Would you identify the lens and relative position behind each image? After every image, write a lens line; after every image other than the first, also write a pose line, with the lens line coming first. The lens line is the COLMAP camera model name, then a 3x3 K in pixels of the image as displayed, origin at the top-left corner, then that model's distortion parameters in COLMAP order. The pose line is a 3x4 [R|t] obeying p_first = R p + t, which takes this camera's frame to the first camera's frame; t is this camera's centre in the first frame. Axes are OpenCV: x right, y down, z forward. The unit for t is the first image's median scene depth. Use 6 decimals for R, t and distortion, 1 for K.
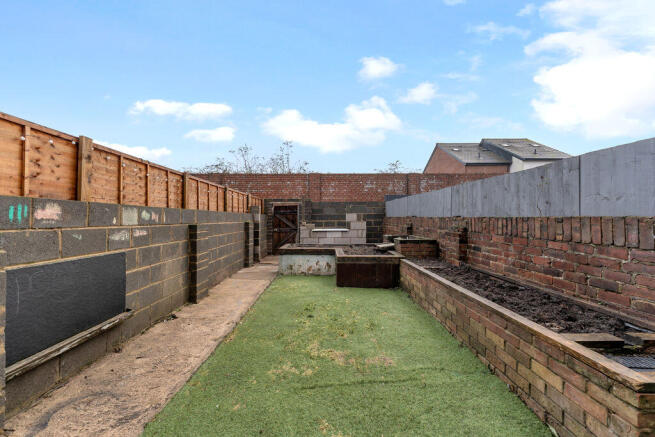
lens RADIAL K [[265.1, 0, 327.2], [0, 265.1, 221.4], [0, 0, 1]] dist [0.000707, 0.000083]
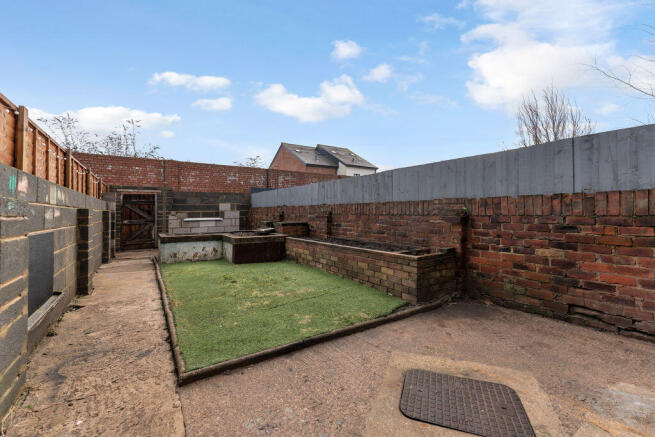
lens RADIAL K [[265.1, 0, 327.2], [0, 265.1, 221.4], [0, 0, 1]] dist [0.000707, 0.000083]
pose [[0.838615, -0.023333, 0.544224, -0.195352], [0.011560, 0.999620, 0.025044, 0.027972], [-0.544601, -0.014711, 0.838566, -0.141350]]
